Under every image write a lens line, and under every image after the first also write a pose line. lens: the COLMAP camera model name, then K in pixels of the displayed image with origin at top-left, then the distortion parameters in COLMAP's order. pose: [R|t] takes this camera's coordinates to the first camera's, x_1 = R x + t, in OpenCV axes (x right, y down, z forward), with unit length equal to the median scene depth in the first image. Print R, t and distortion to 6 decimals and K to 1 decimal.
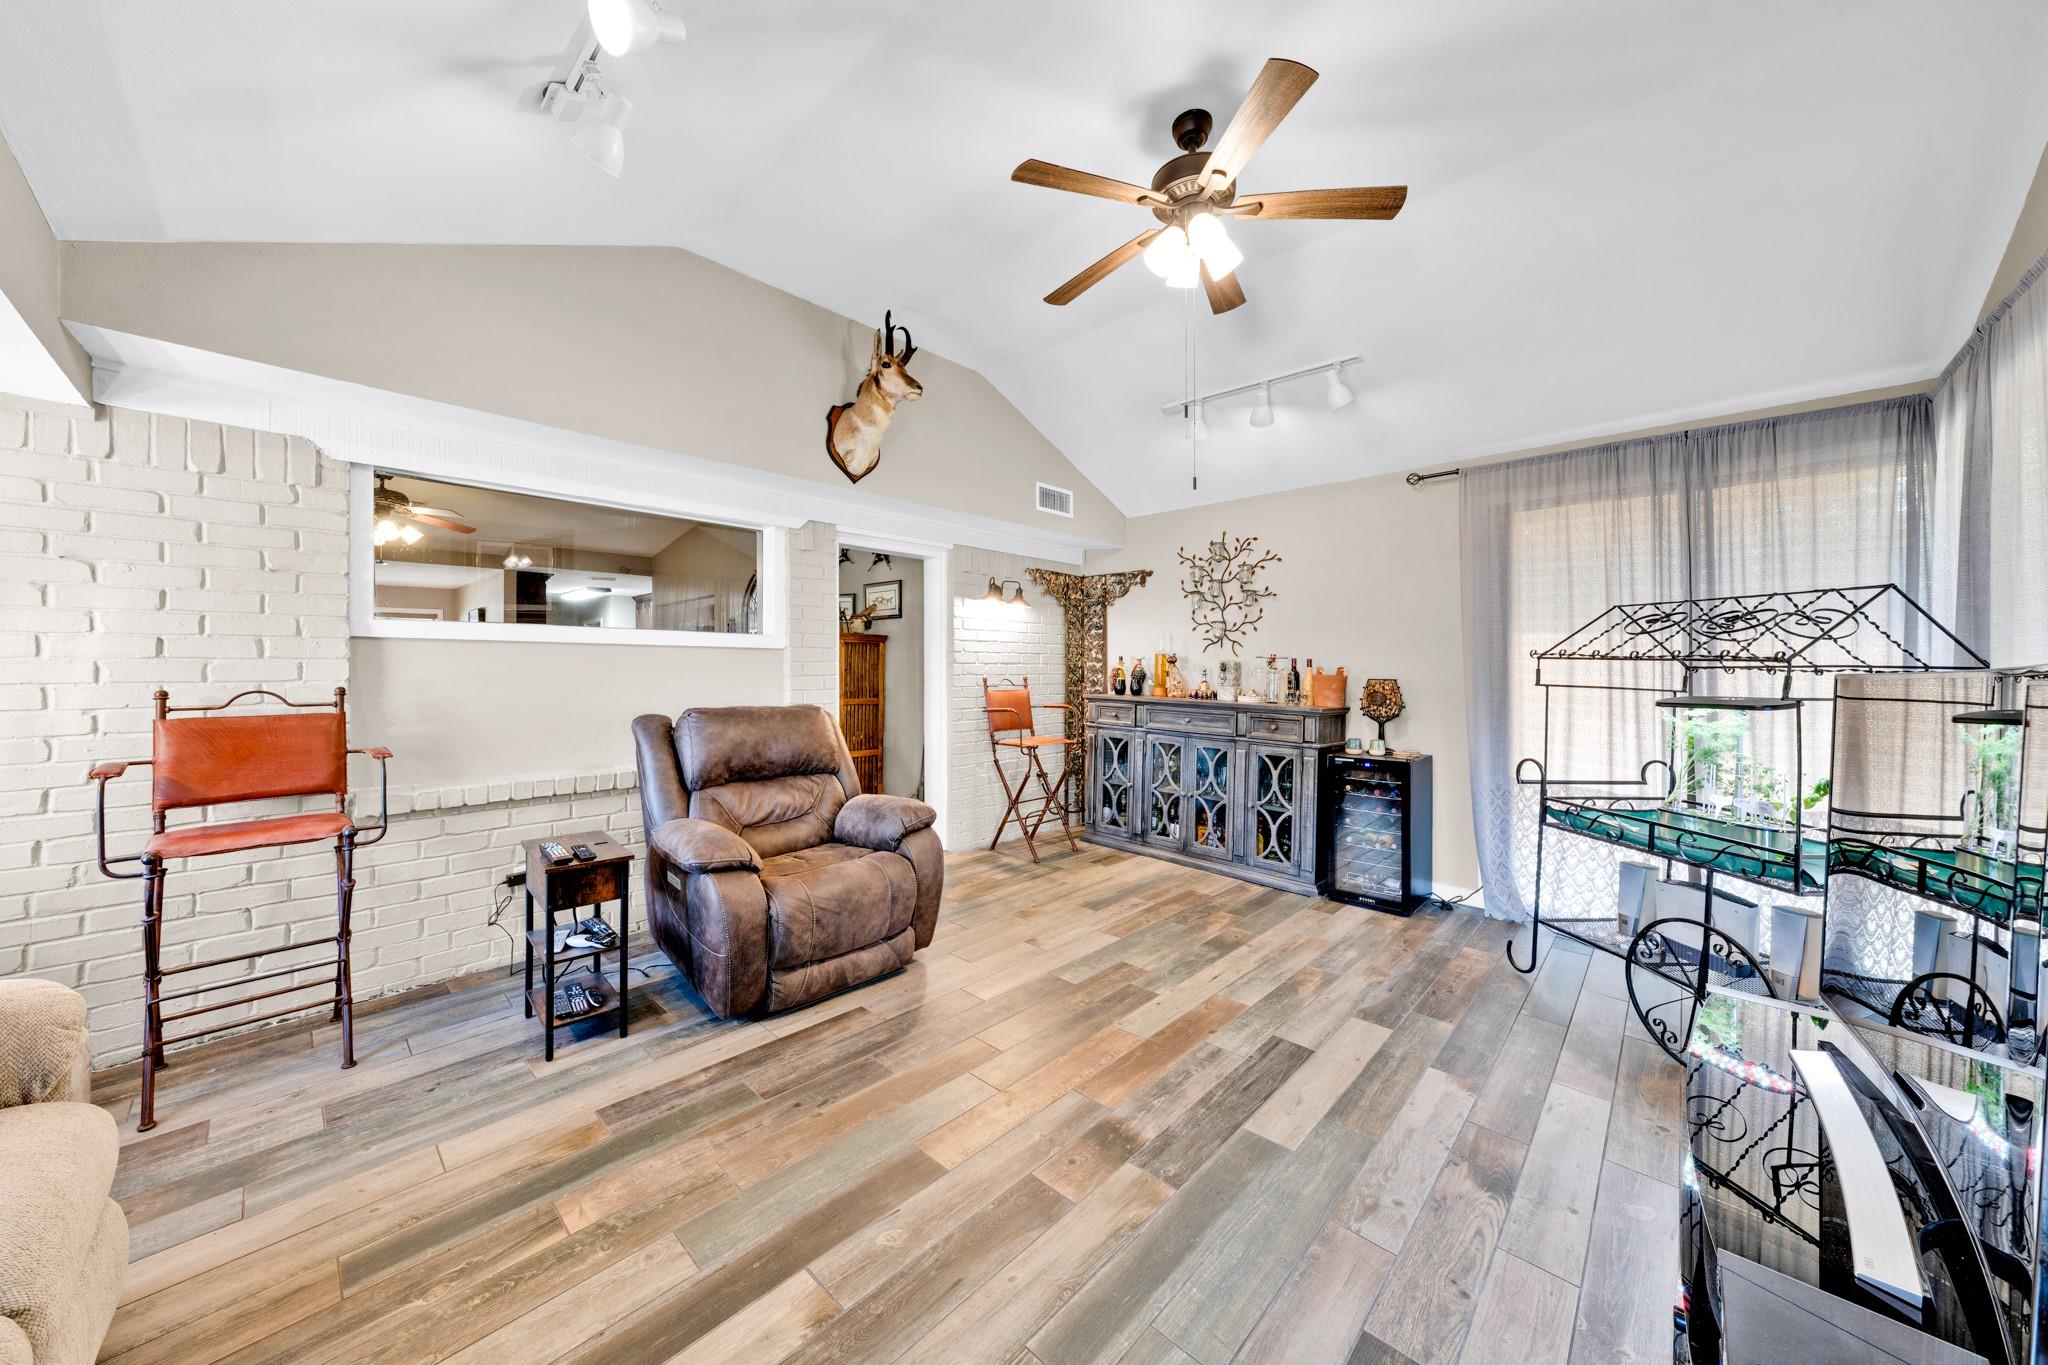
lens RADIAL K [[705.0, 0, 1015.3], [0, 705.0, 668.6], [0, 0, 1]] dist [0.000303, 0.000016]
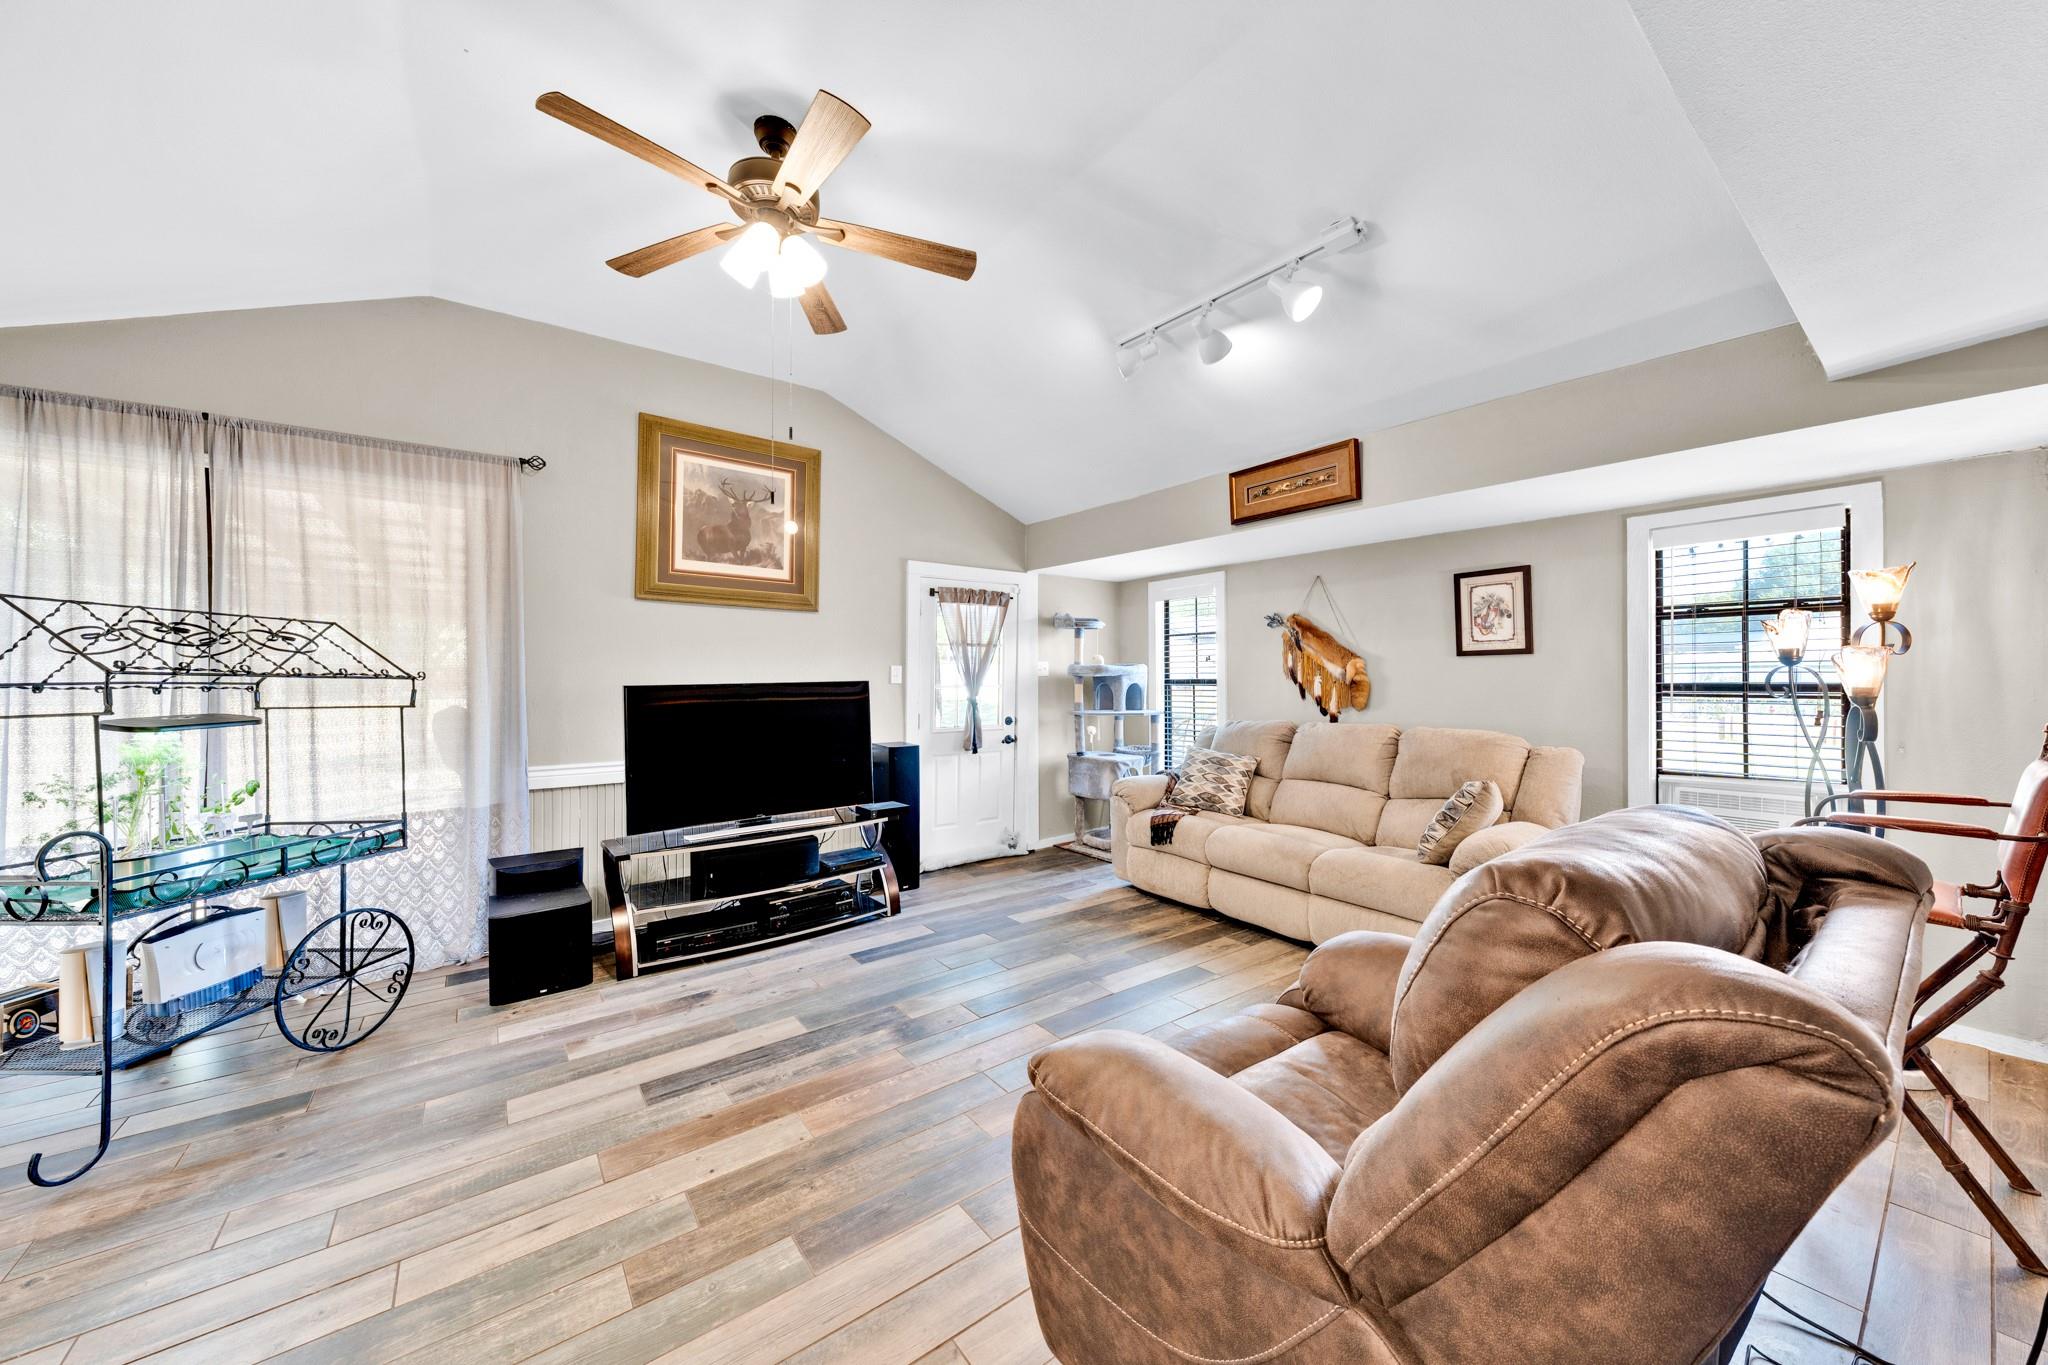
lens RADIAL K [[705.0, 0, 1019.5], [0, 705.0, 681.7], [0, 0, 1]] dist [0.000303, 0.000016]
pose [[-0.985646, -0.000062, 0.168824, -0.235214], [0.001639, 0.999949, 0.009934, -0.003287], [-0.168816, 0.010068, -0.985596, 1.856194]]
